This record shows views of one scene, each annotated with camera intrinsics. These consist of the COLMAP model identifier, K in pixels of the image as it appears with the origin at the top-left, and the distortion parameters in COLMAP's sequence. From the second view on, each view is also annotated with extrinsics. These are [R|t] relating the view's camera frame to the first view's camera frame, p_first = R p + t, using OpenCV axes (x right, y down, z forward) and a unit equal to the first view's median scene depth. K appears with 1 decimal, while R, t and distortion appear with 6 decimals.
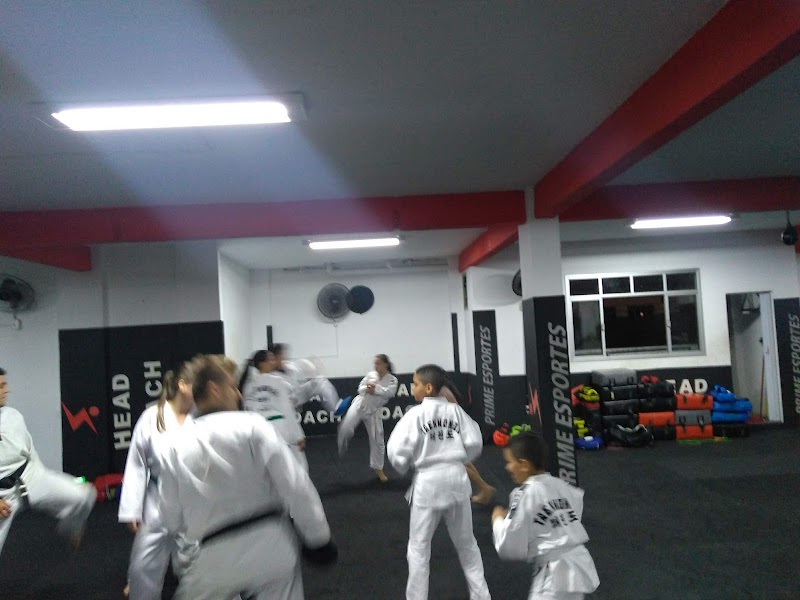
lens RADIAL K [[627.3, 0, 400.0], [0, 627.3, 300.0], [0, 0, 1]] dist [0.067498, -0.109869]
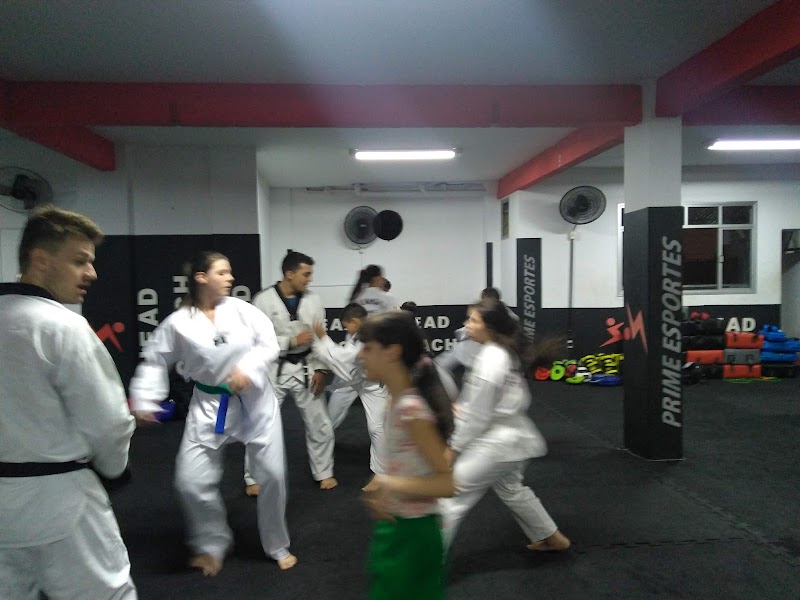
lens RADIAL K [[627.3, 0, 400.0], [0, 627.3, 300.0], [0, 0, 1]] dist [0.067498, -0.109869]
pose [[0.997968, 0.032784, 0.054639, -0.112677], [-0.037184, 0.995974, 0.081561, 0.040799], [-0.051745, -0.083427, 0.995170, 0.072904]]
